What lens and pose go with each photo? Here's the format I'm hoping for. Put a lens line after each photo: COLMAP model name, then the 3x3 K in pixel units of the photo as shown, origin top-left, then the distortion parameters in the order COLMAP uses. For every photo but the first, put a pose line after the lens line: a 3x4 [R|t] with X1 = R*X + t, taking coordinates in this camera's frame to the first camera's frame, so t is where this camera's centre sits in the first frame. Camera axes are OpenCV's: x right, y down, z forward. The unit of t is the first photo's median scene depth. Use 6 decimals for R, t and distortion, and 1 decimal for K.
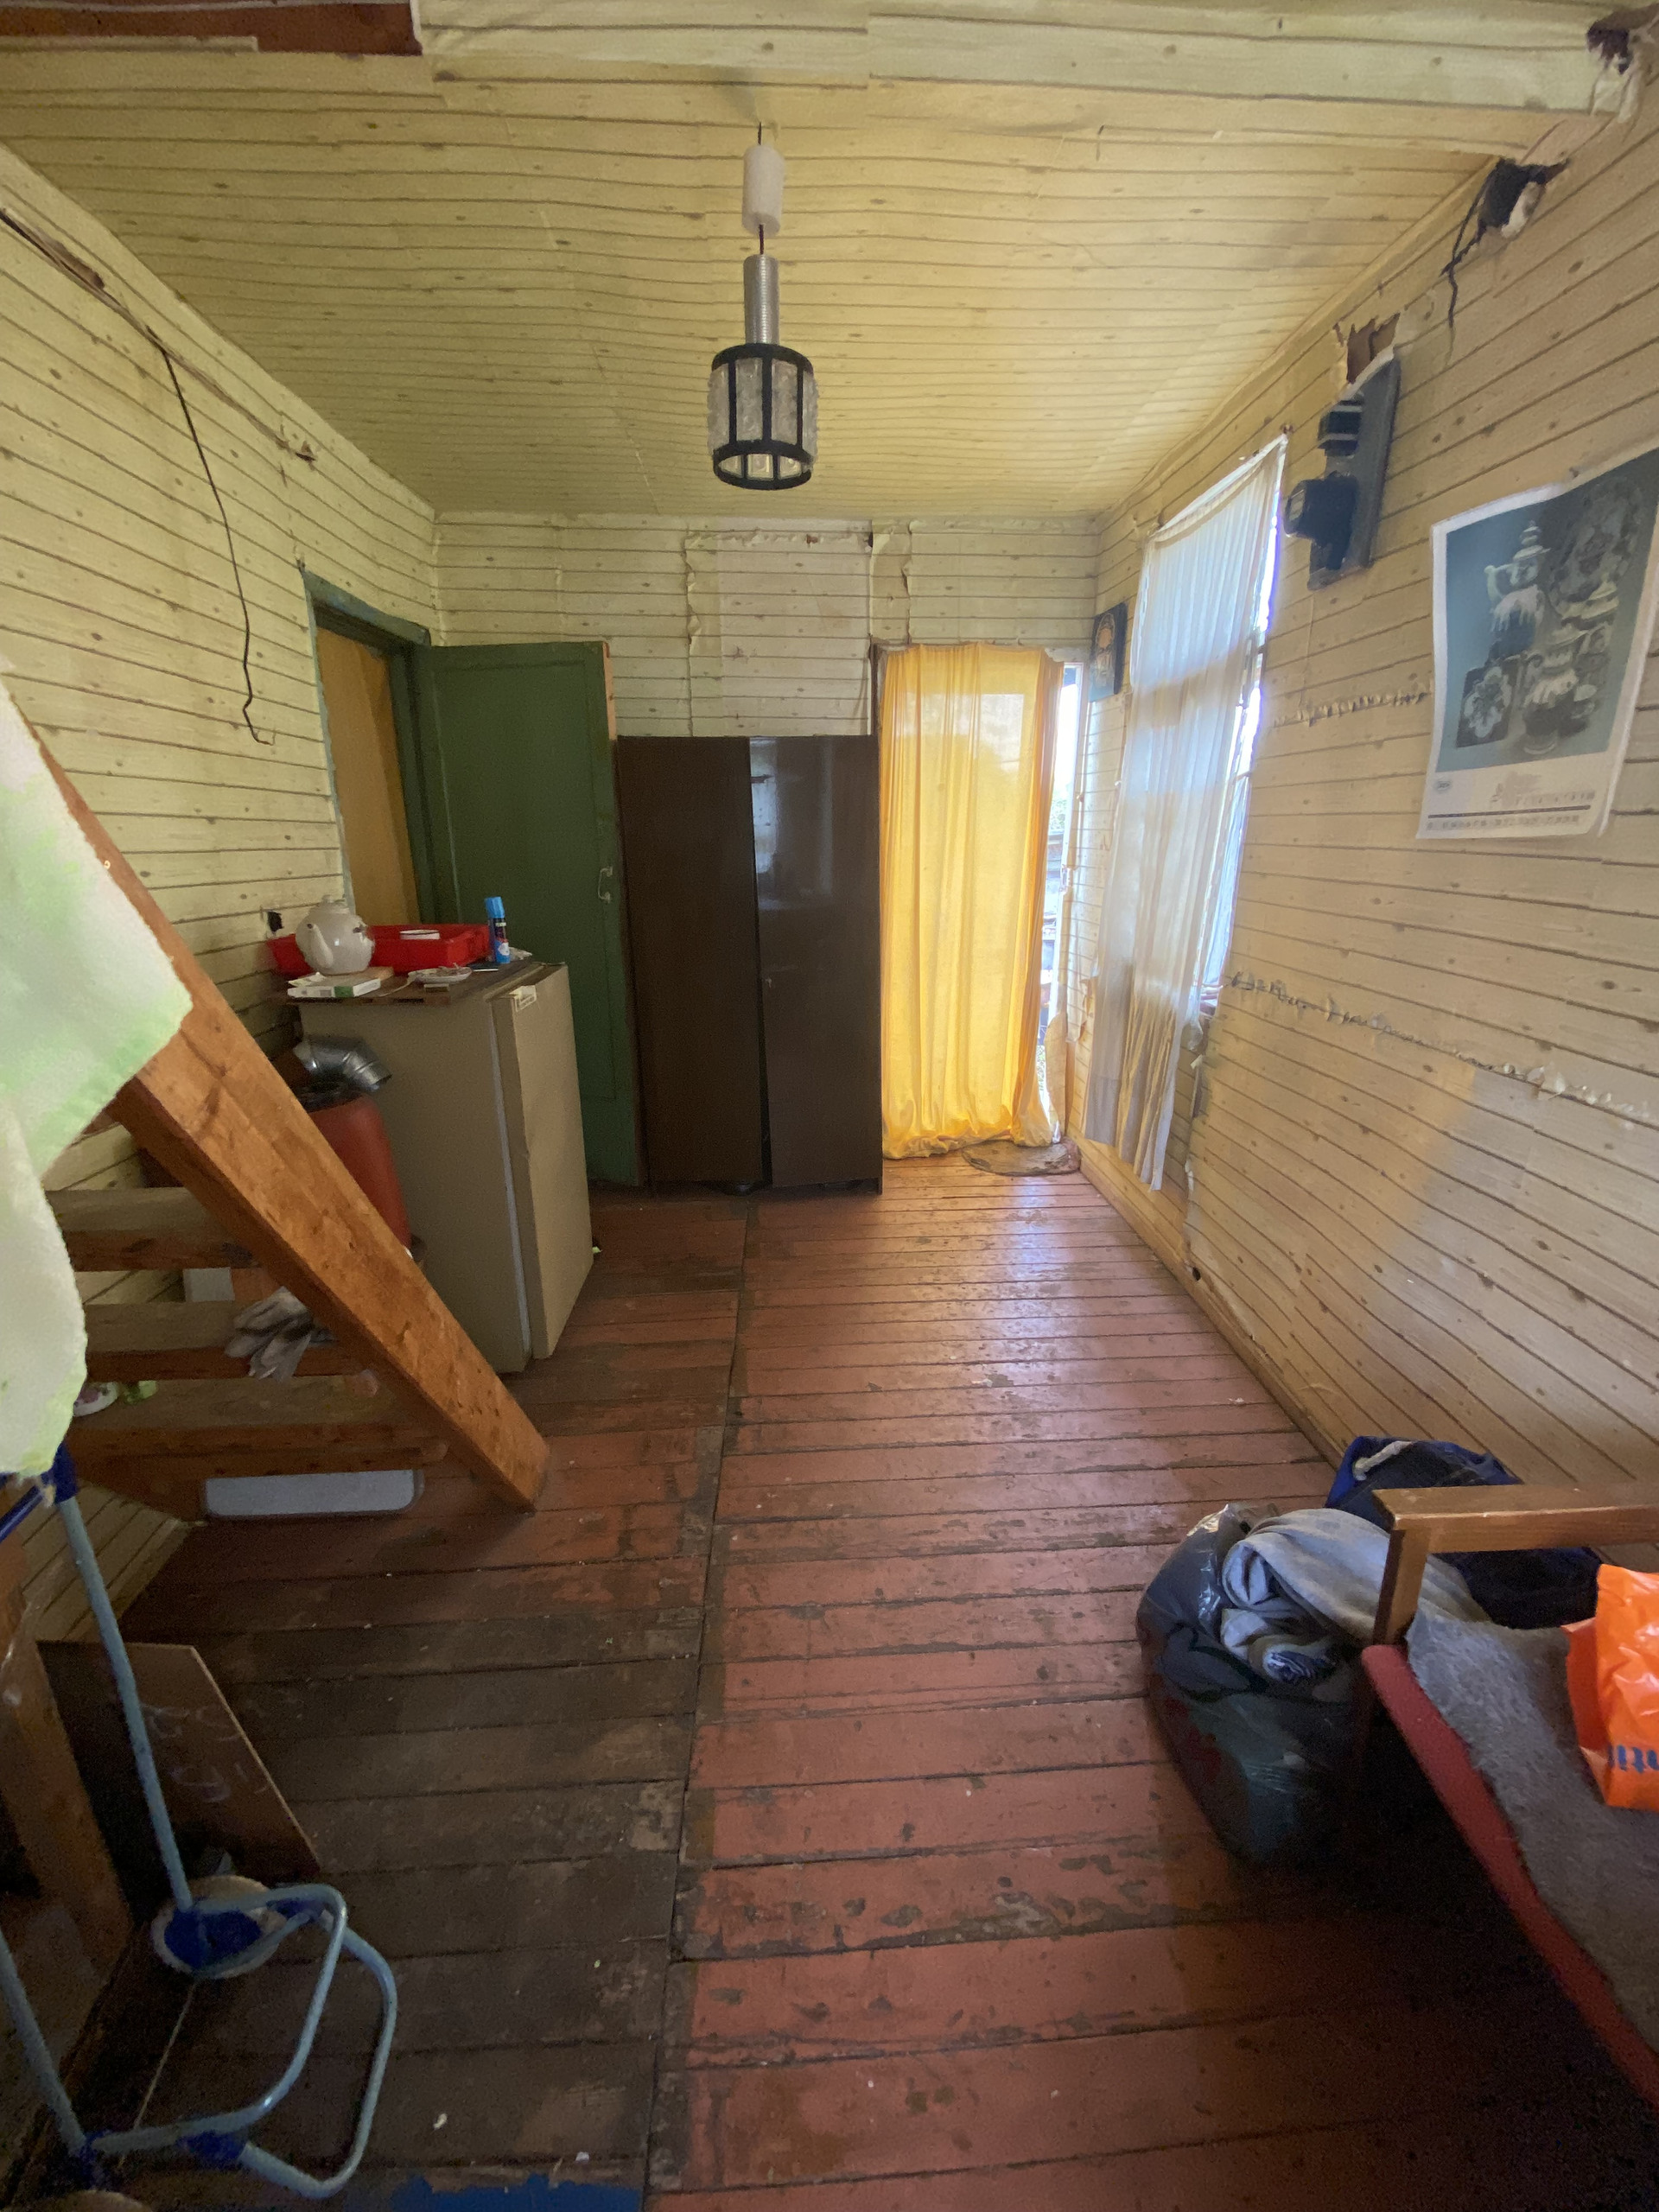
lens RADIAL K [[897.9, 0, 825.5], [0, 897.9, 1105.3], [0, 0, 1]] dist [0.007630, -0.013685]
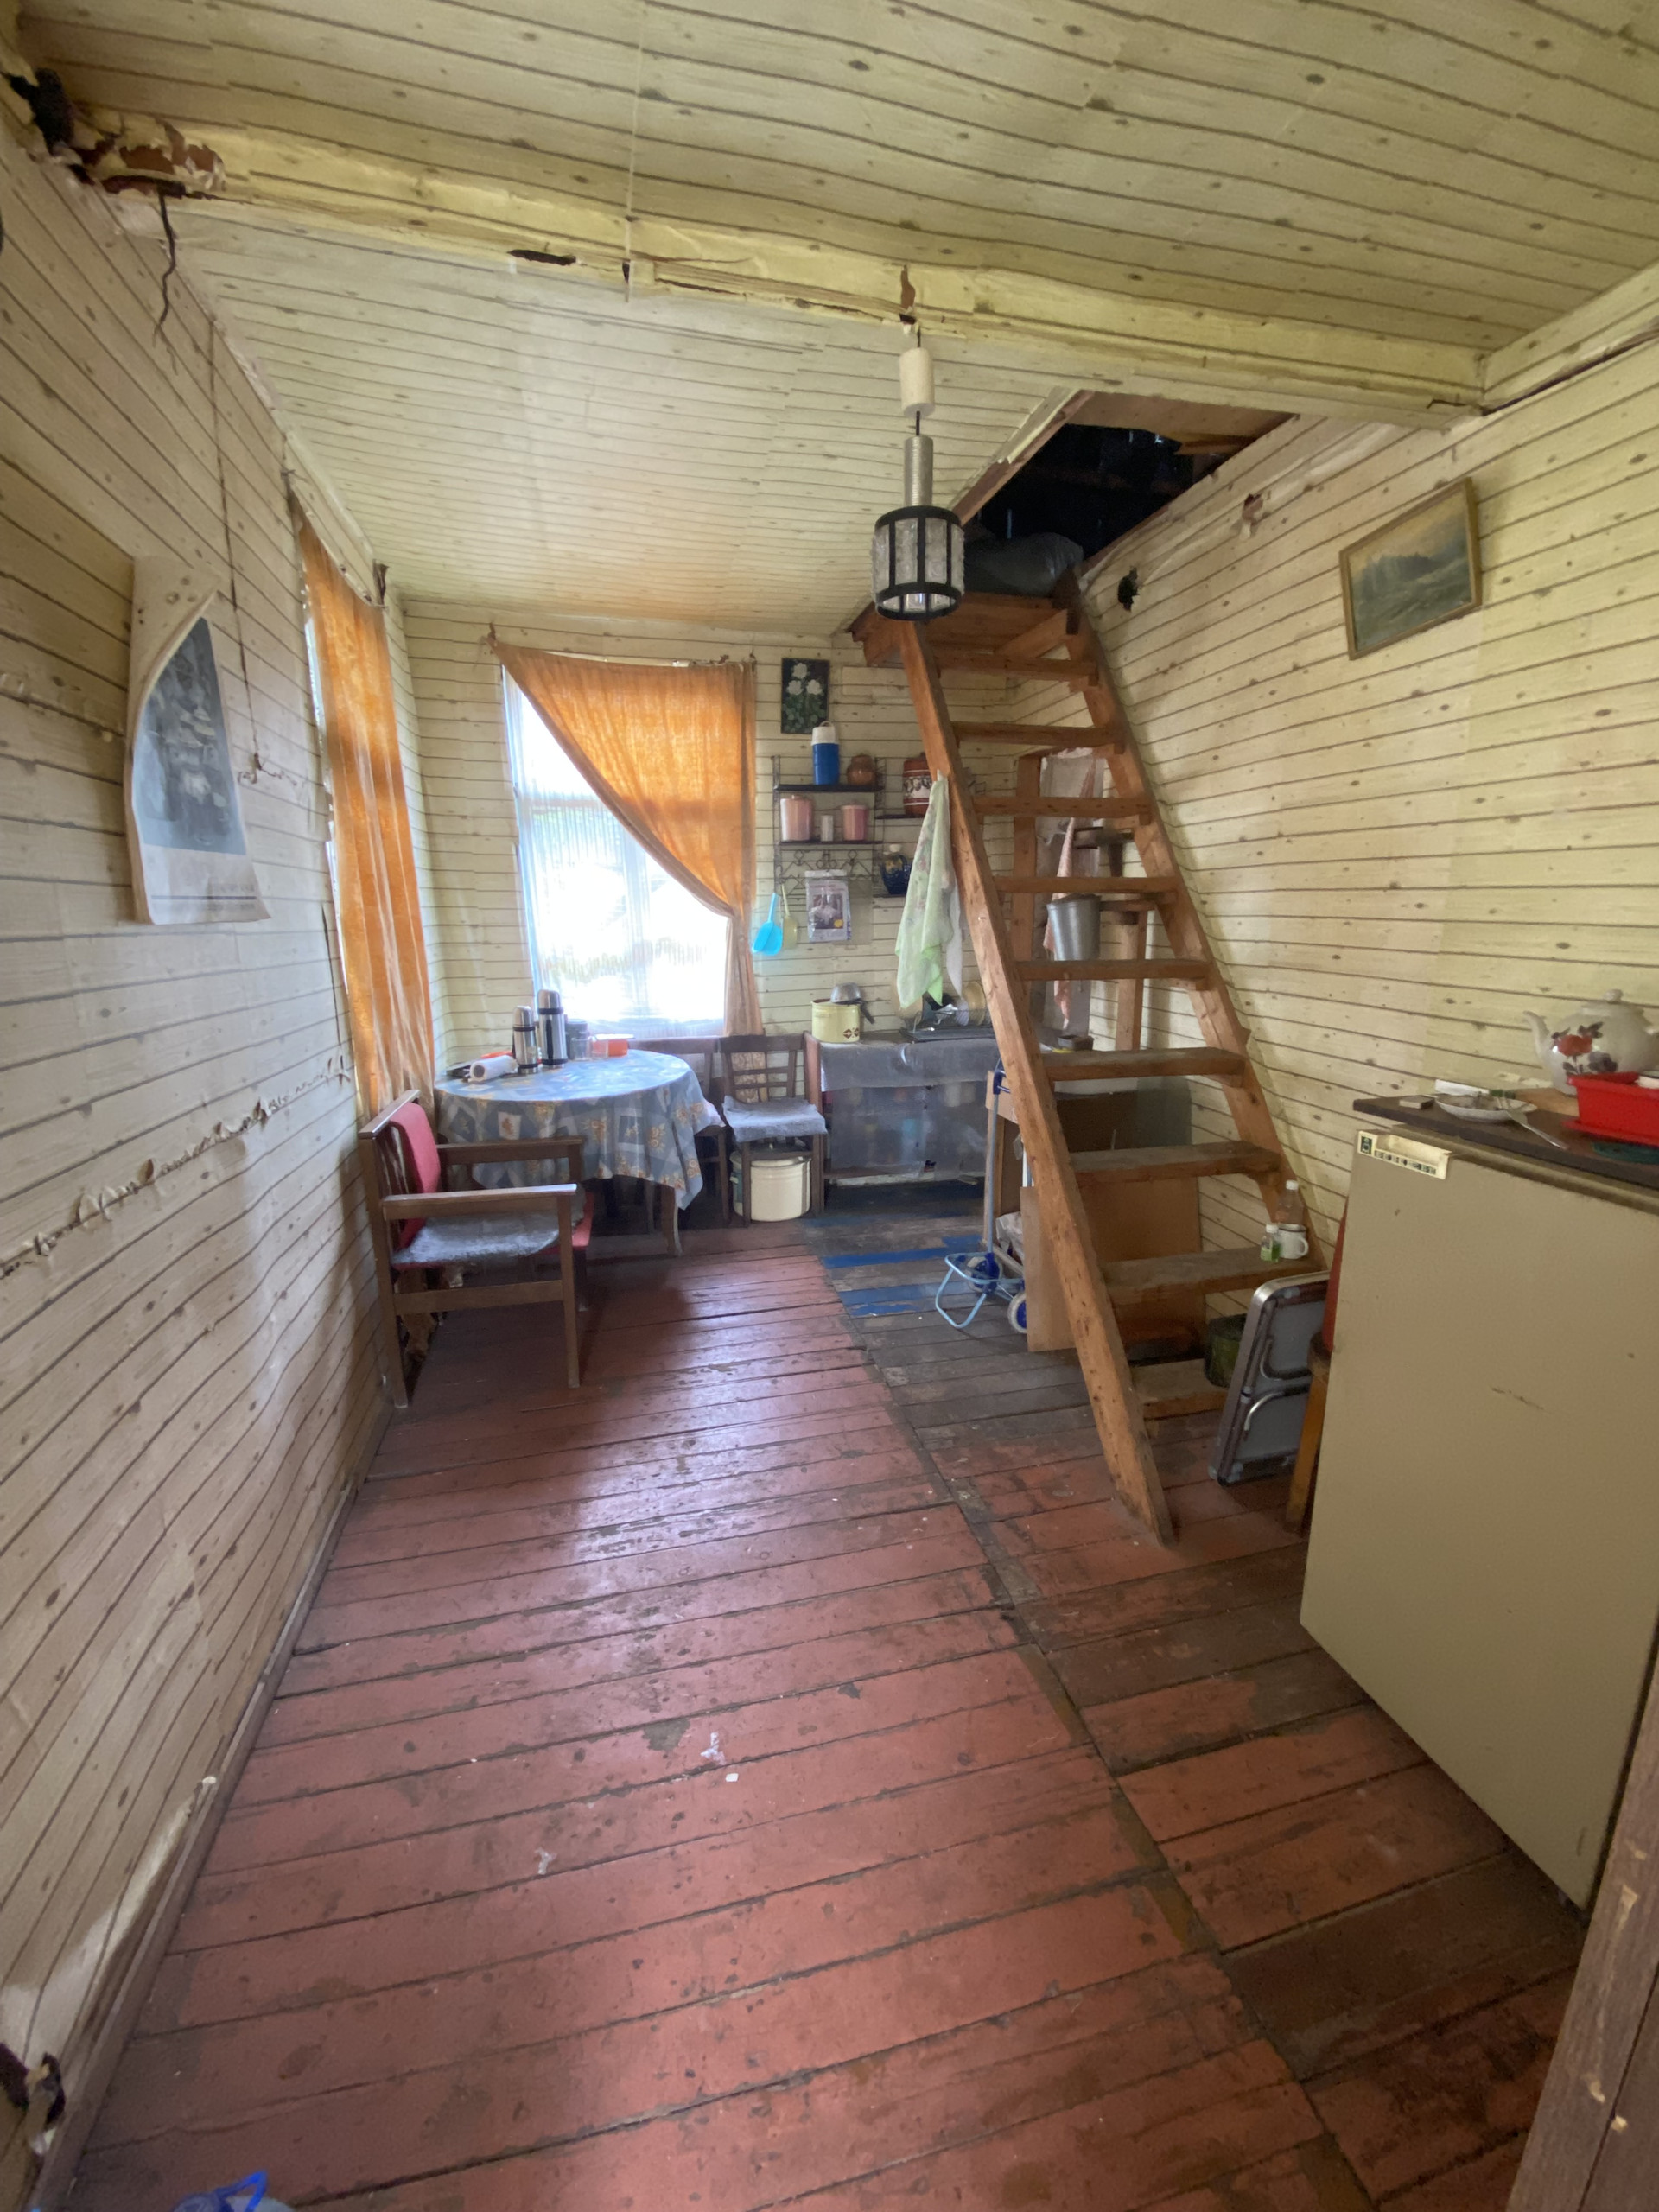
lens RADIAL K [[897.9, 0, 830.9], [0, 897.9, 1117.4], [0, 0, 1]] dist [0.007630, -0.013685]
pose [[-0.980952, 0.049077, -0.187946, 0.203394], [-0.050674, 0.869400, 0.491503, -0.470221], [0.187522, 0.491665, -0.850354, 1.559083]]
